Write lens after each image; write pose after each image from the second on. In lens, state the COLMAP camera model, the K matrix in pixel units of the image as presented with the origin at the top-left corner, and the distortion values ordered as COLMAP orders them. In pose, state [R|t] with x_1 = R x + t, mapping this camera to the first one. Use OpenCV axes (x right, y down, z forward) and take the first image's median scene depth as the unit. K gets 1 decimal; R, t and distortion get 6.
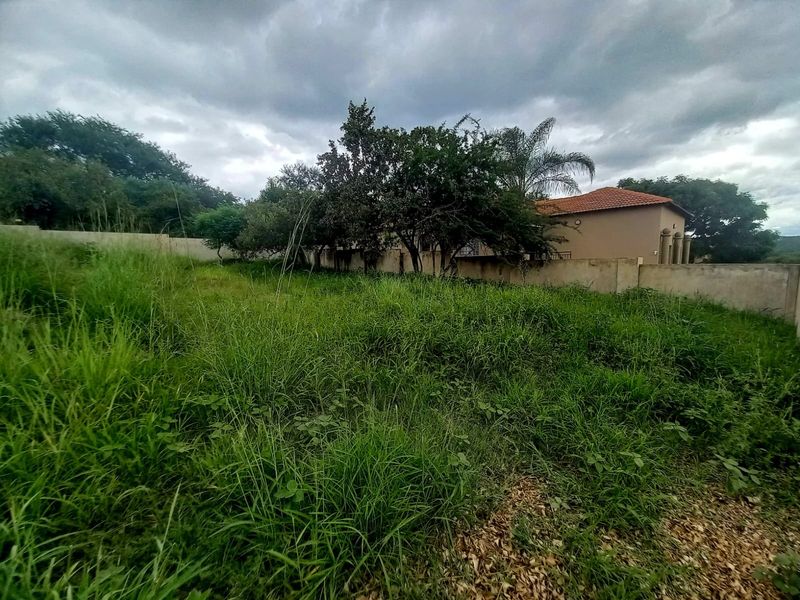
lens RADIAL K [[316.5, 0, 401.2], [0, 316.5, 302.2], [0, 0, 1]] dist [0.005580, -0.010632]
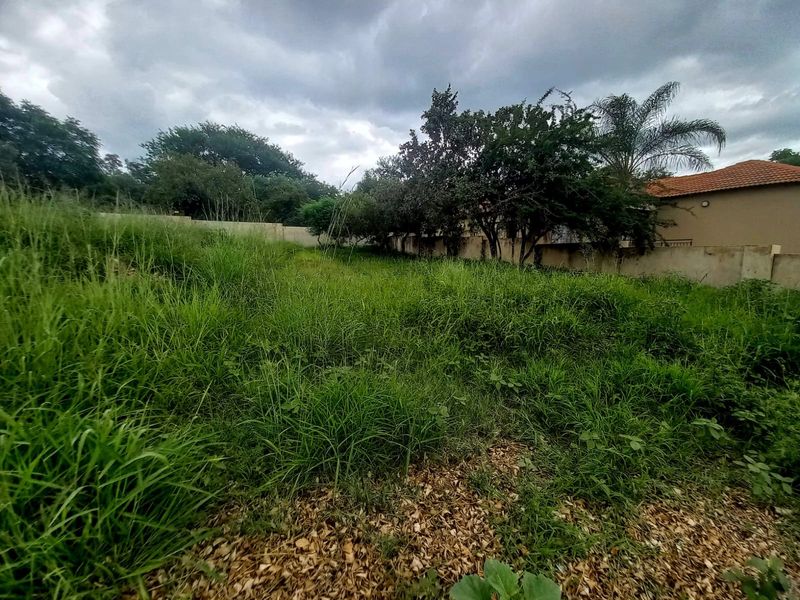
lens RADIAL K [[316.5, 0, 405.7], [0, 316.5, 299.4], [0, 0, 1]] dist [0.005580, -0.010632]
pose [[0.961303, 0.055497, -0.269845, 0.048673], [-0.049168, 0.998335, 0.030163, 0.011678], [0.271070, -0.015728, 0.962431, -0.012380]]
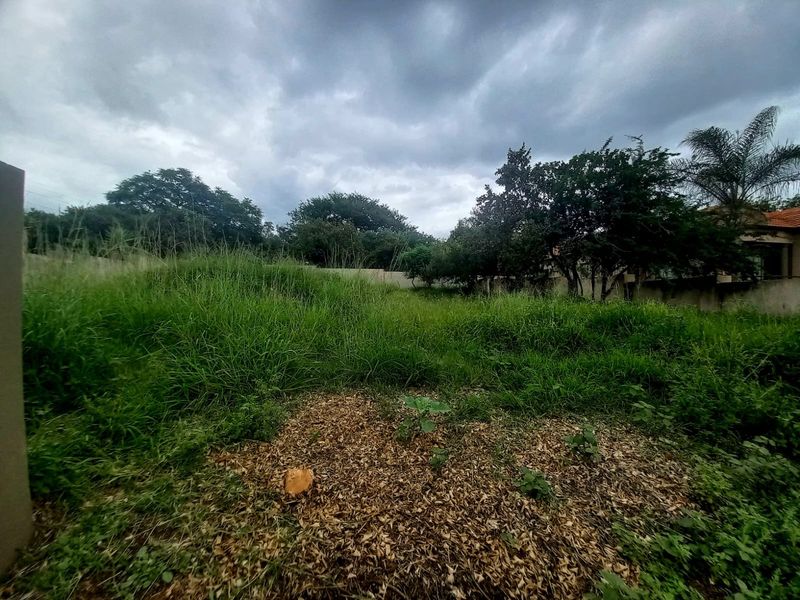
lens RADIAL K [[316.5, 0, 411.7], [0, 316.5, 312.1], [0, 0, 1]] dist [0.005580, -0.010632]
pose [[0.840192, 0.038683, -0.540908, 0.144301], [-0.080441, 0.995308, -0.053769, 0.044030], [0.536291, 0.088687, 0.839361, -0.089258]]
